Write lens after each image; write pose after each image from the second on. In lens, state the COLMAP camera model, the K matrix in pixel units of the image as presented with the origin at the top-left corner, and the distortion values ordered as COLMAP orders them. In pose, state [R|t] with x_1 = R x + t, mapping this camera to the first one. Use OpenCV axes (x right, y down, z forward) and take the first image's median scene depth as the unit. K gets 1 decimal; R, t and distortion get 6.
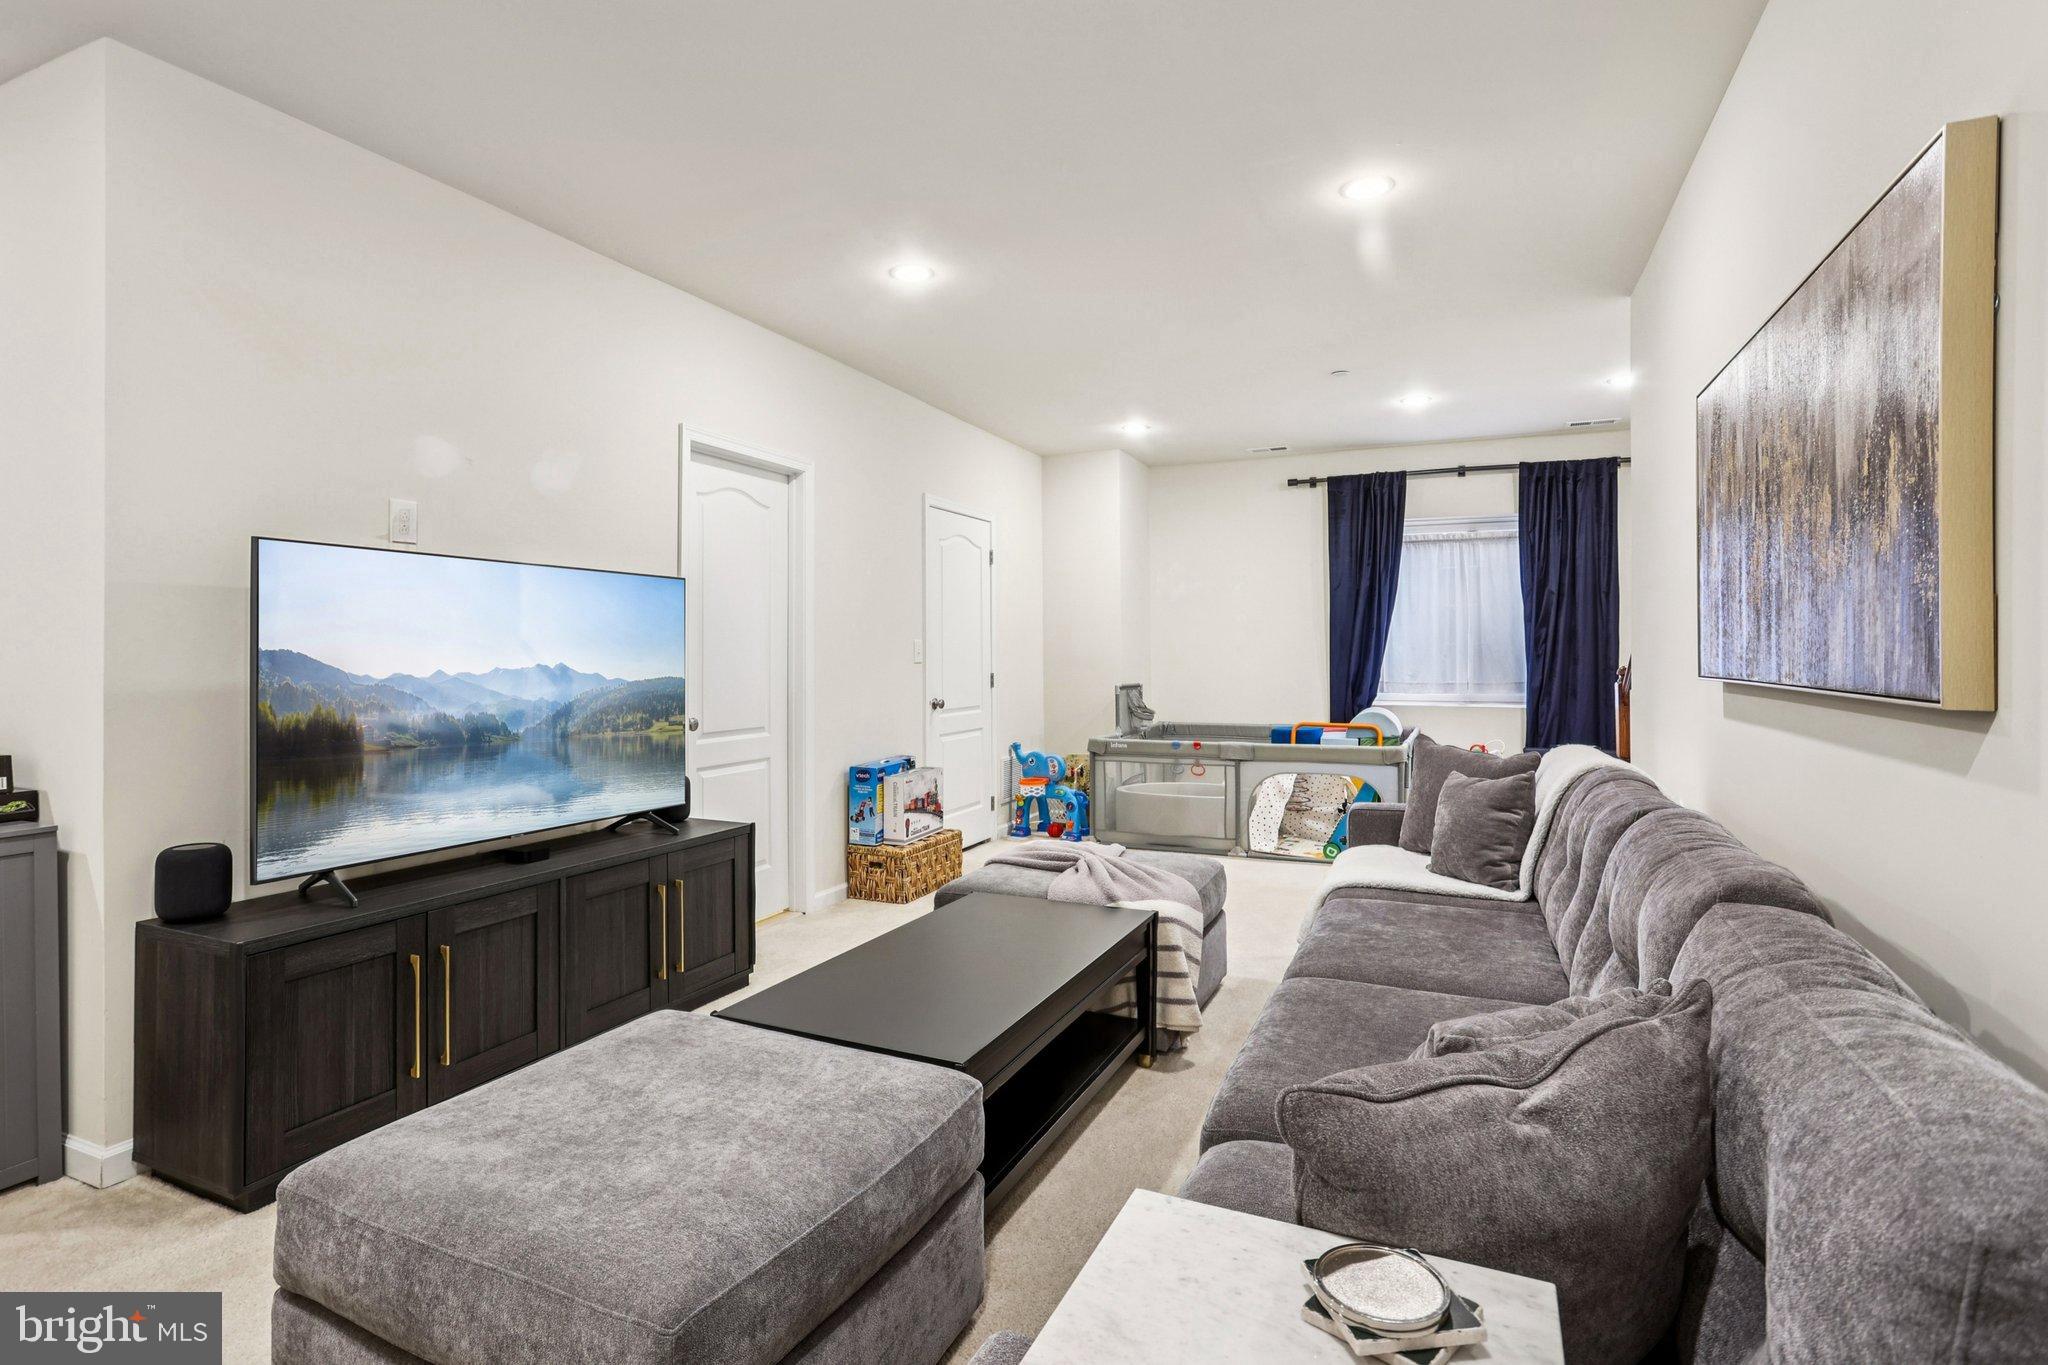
lens RADIAL K [[1021.1, 0, 1000.6], [0, 1021.1, 653.6], [0, 0, 1]] dist [-0.057860, 0.035548]
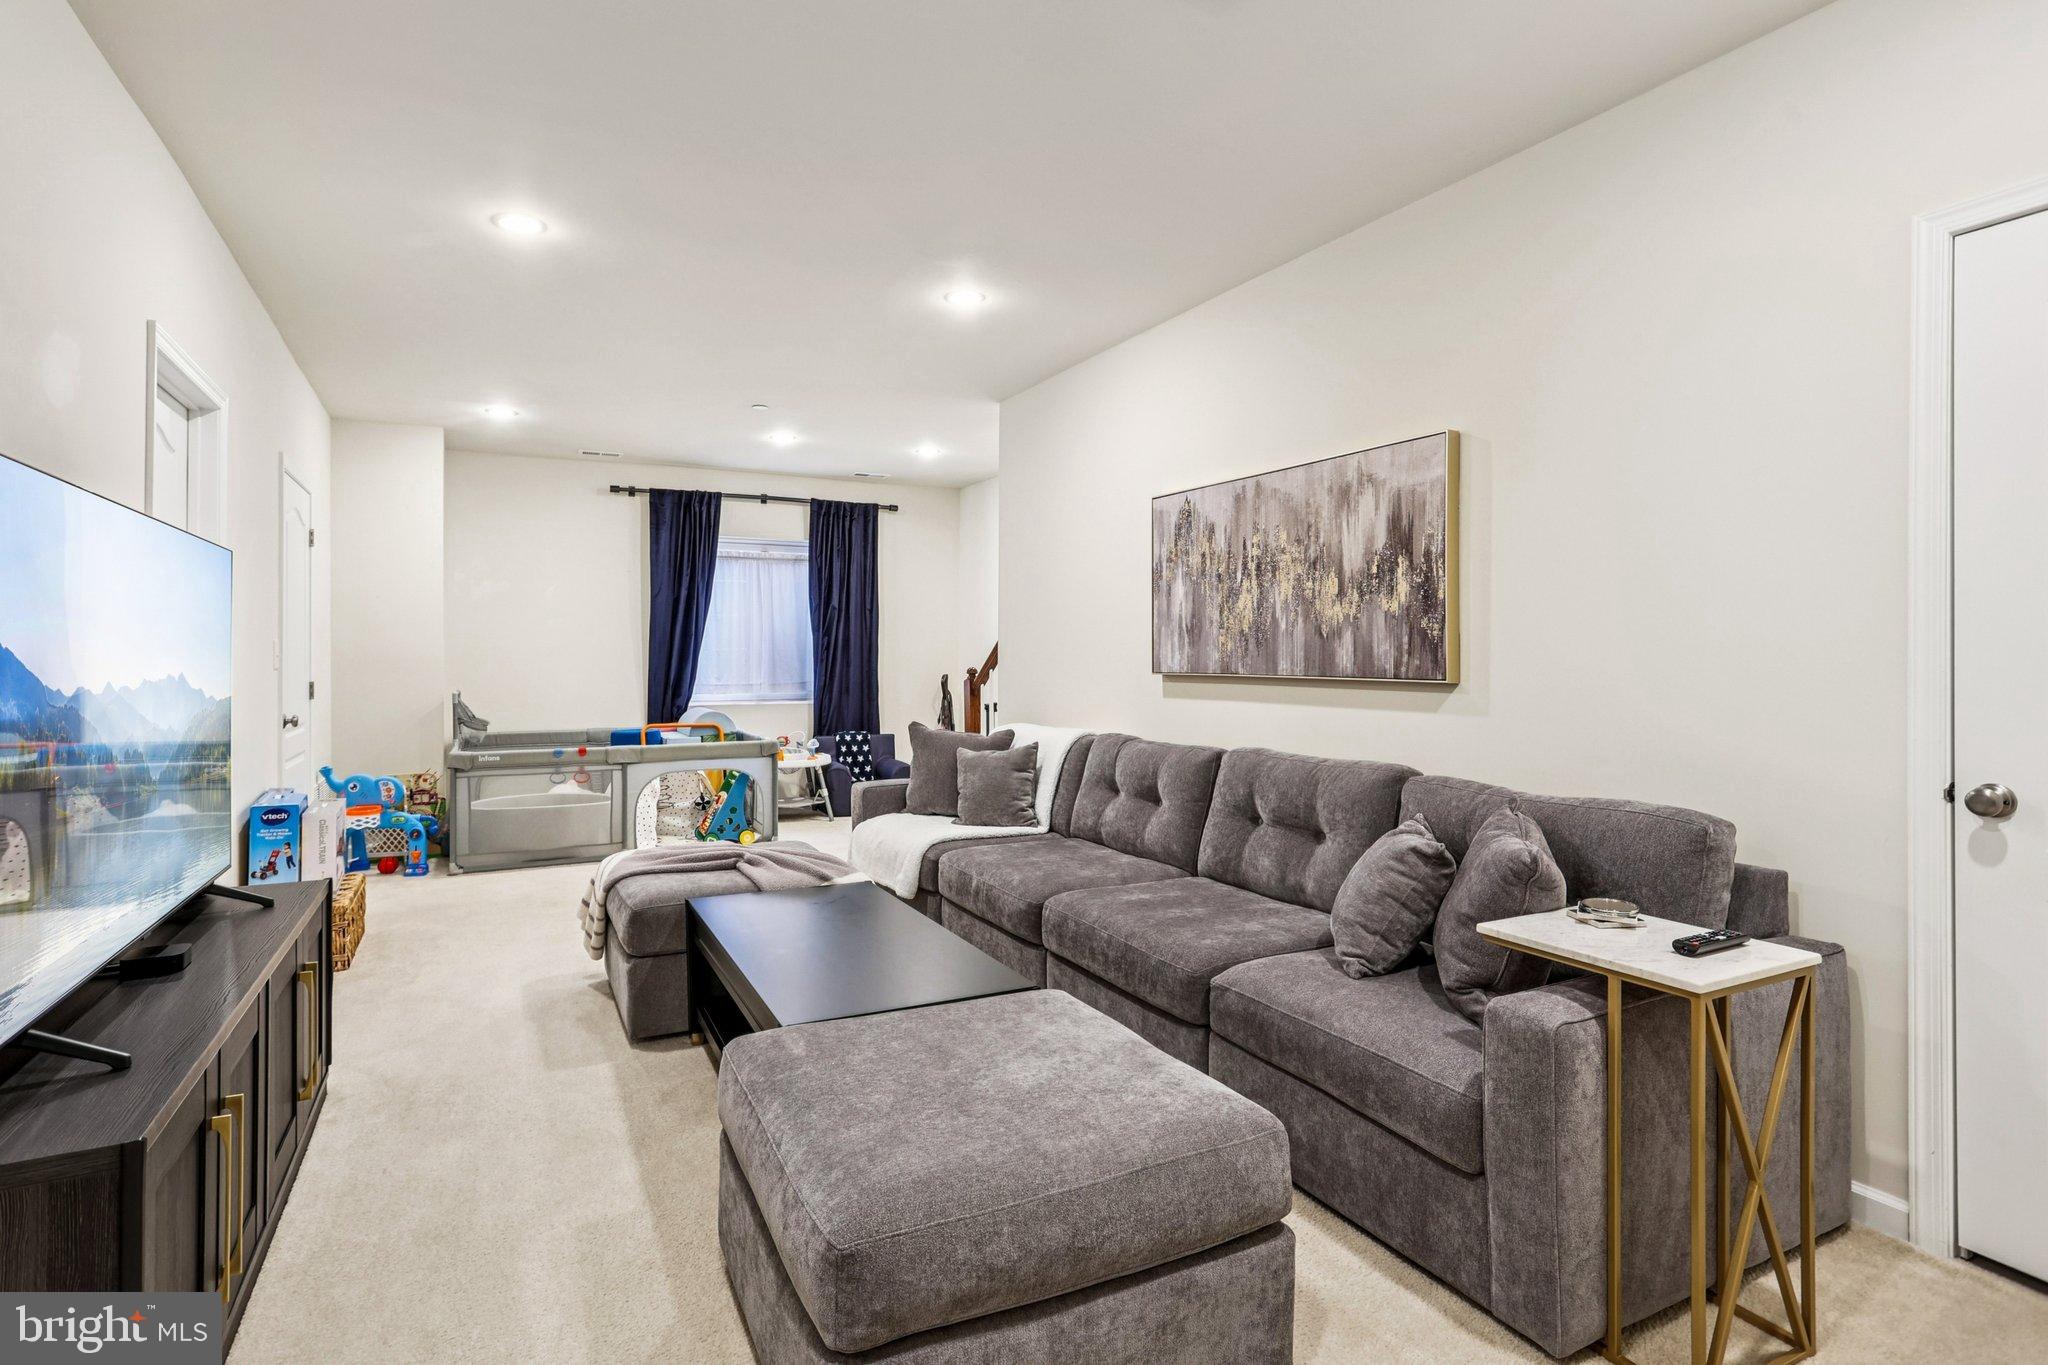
lens RADIAL K [[1023.5, 0, 1021.8], [0, 1023.5, 654.8], [0, 0, 1]] dist [-0.059863, 0.035414]
pose [[0.598122, 0.004270, 0.801394, -0.335093], [-0.001336, 0.999990, -0.004331, 0.000930], [-0.801404, 0.001519, 0.598121, 0.084040]]
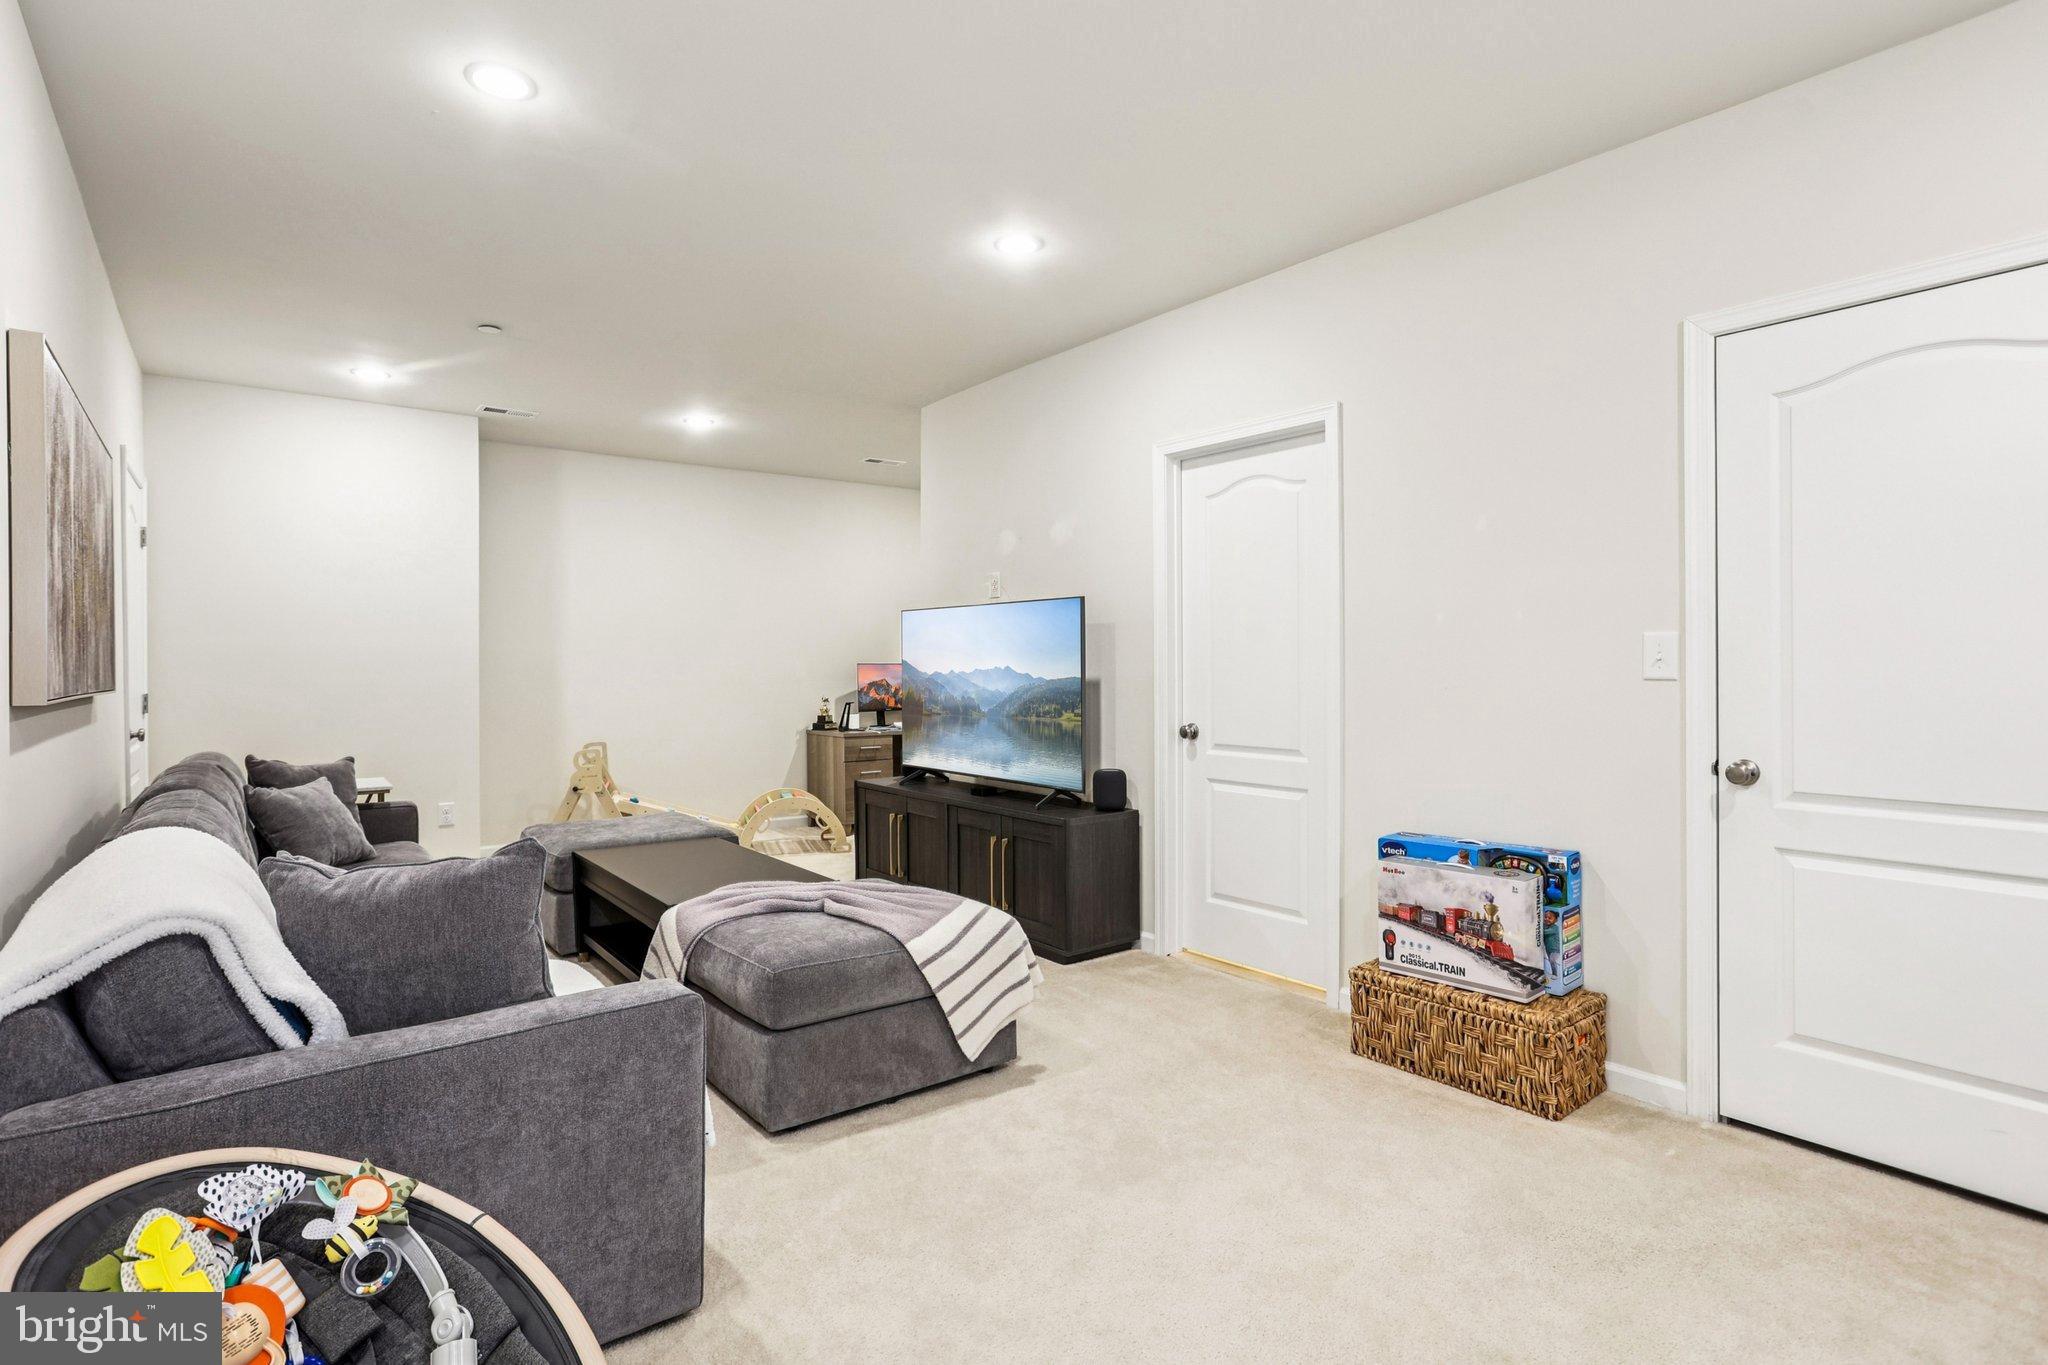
lens RADIAL K [[1023.5, 0, 1021.8], [0, 1023.5, 654.8], [0, 0, 1]] dist [-0.059863, 0.035414]
pose [[-0.447181, 0.001074, -0.894443, 0.463751], [0.008376, 0.999960, -0.002987, -0.001623], [0.894404, -0.008828, -0.447172, 0.913641]]
